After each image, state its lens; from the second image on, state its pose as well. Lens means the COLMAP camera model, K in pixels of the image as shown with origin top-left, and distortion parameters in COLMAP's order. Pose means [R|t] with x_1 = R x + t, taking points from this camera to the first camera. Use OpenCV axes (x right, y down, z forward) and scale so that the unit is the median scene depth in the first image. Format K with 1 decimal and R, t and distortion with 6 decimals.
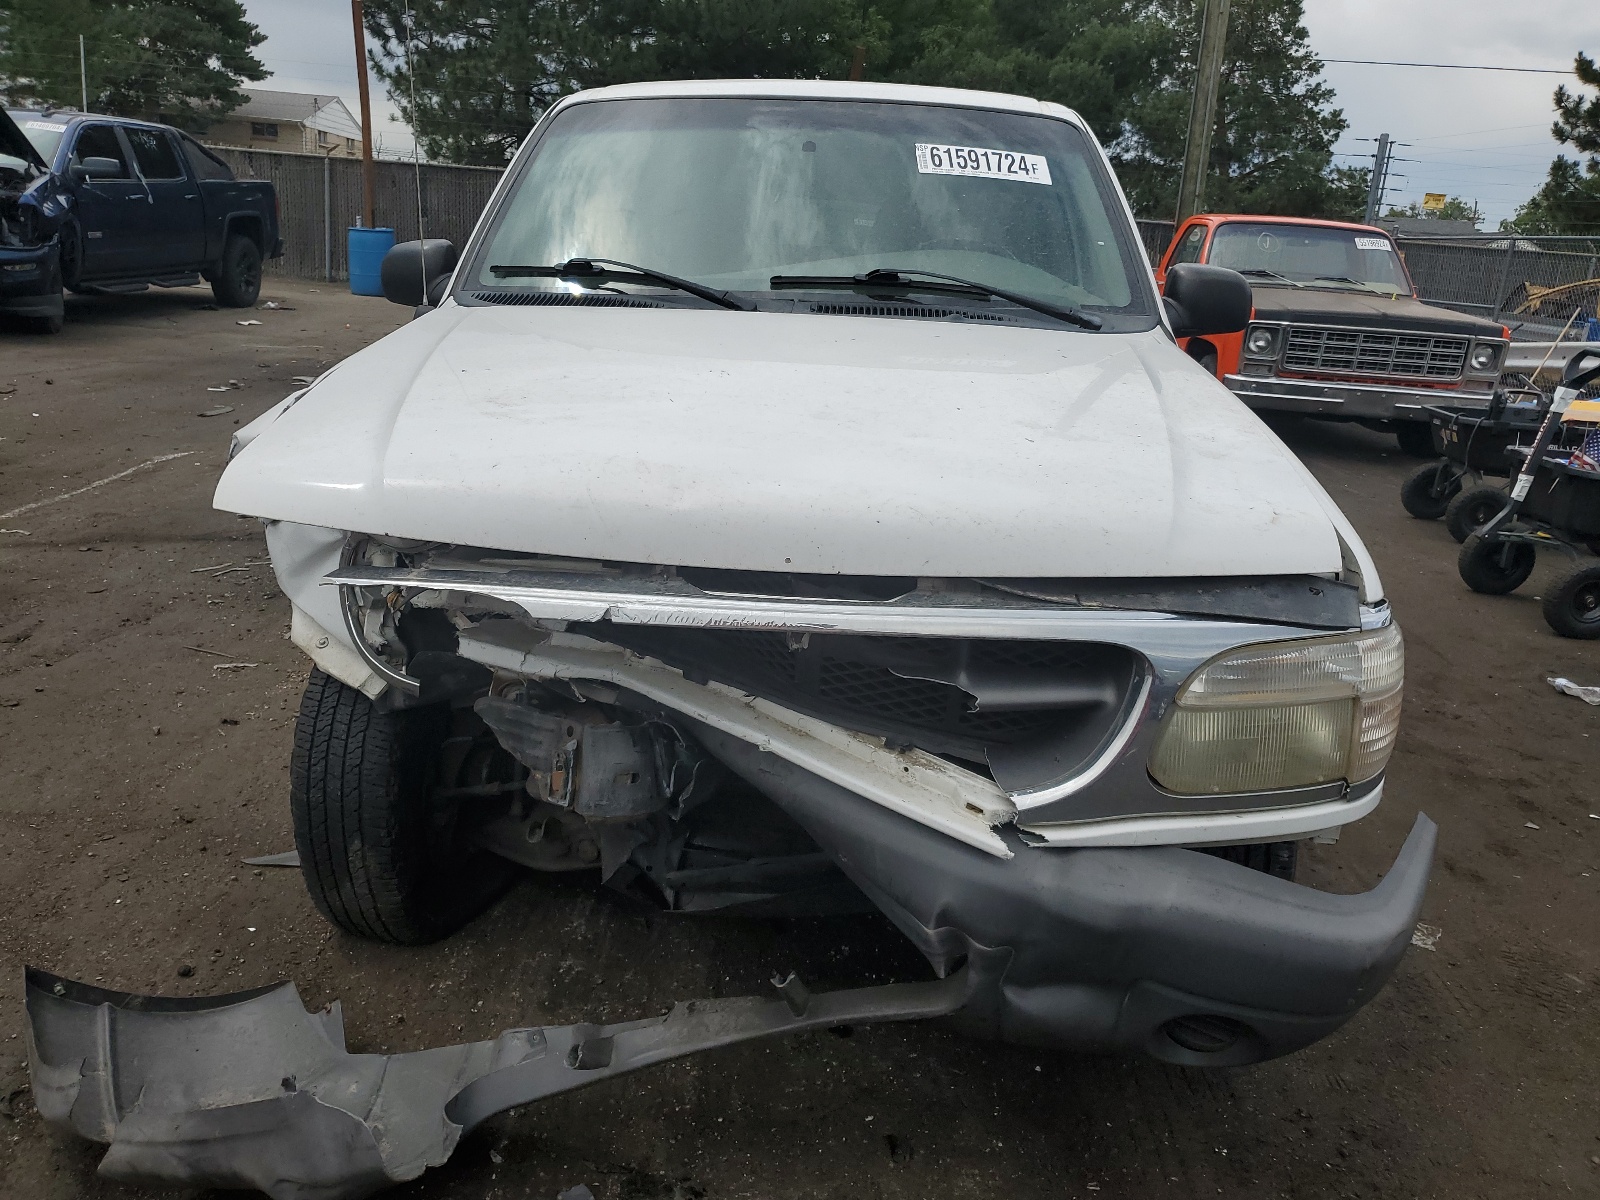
lens RADIAL K [[1235.5, 0, 794.1], [0, 1235.5, 605.1], [0, 0, 1]] dist [0.030776, -0.012635]
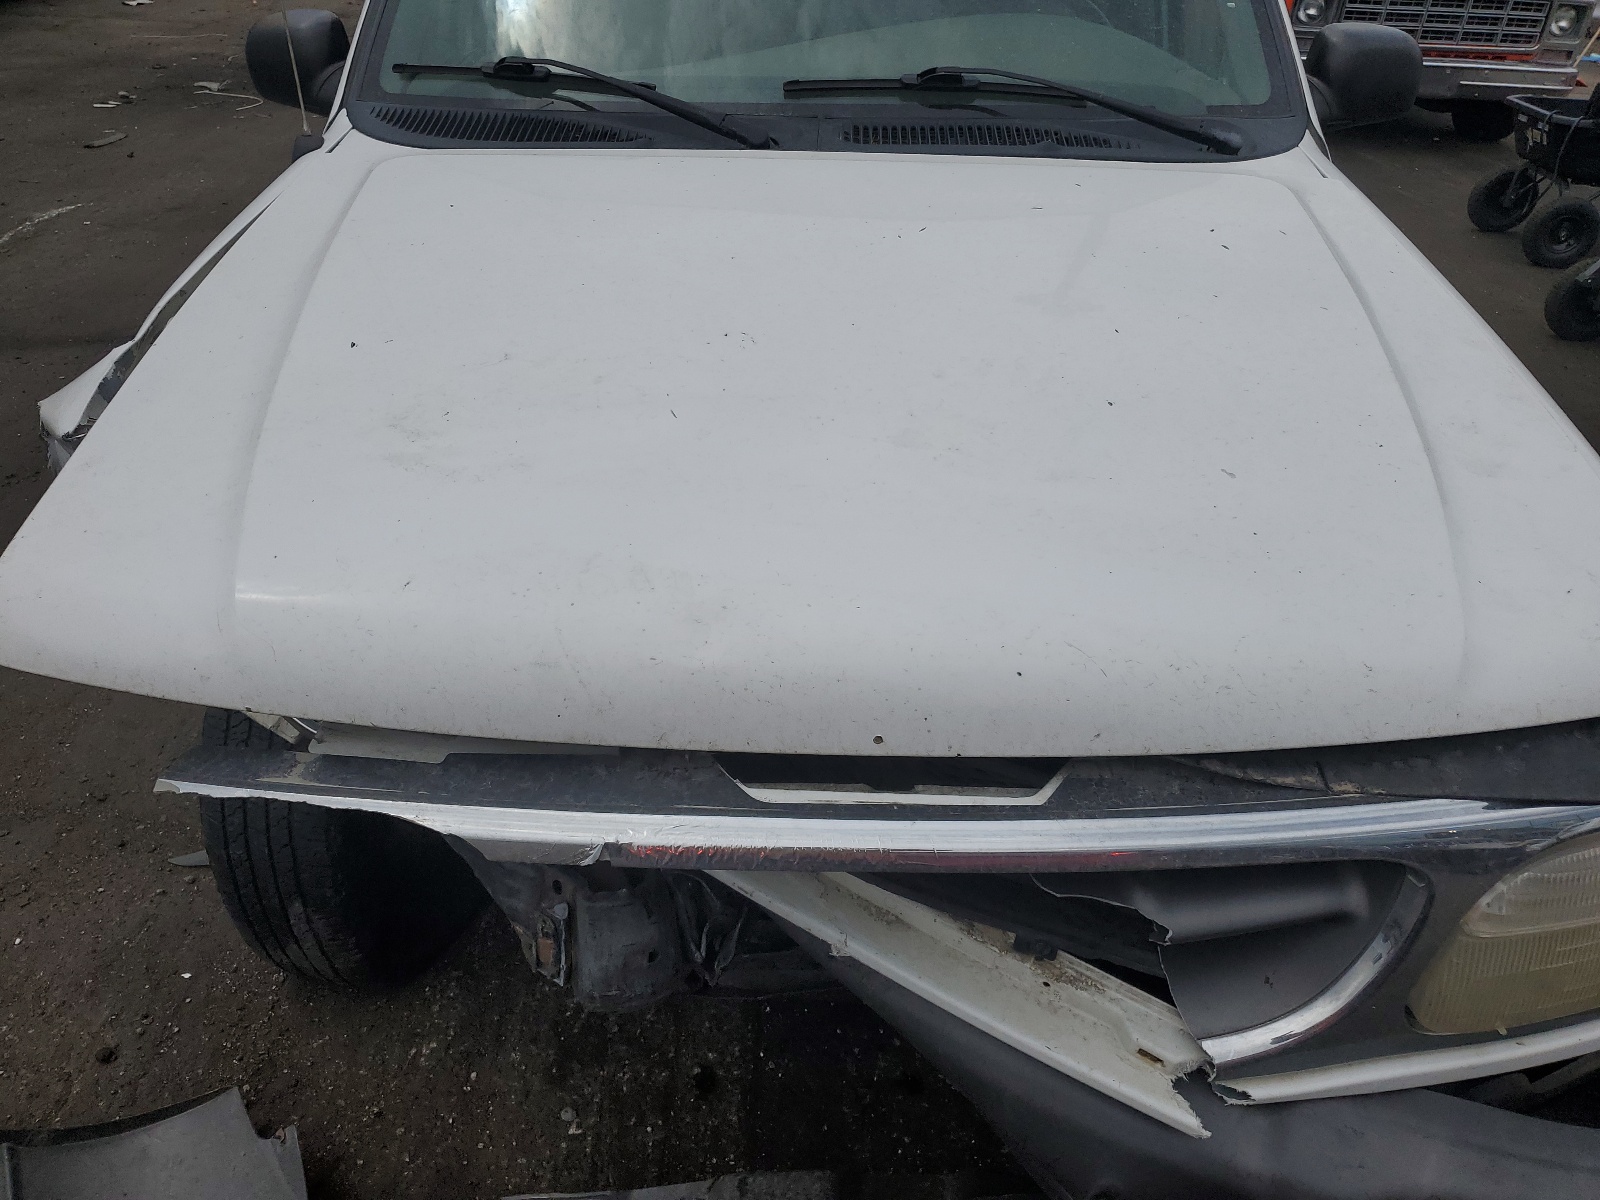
lens RADIAL K [[1235.5, 0, 805.4], [0, 1235.5, 591.8], [0, 0, 1]] dist [0.030776, -0.012635]
pose [[0.999212, -0.035466, 0.017833, -0.035866], [0.029929, 0.968165, 0.248517, -0.188285], [-0.026079, -0.247788, 0.968463, 0.273330]]
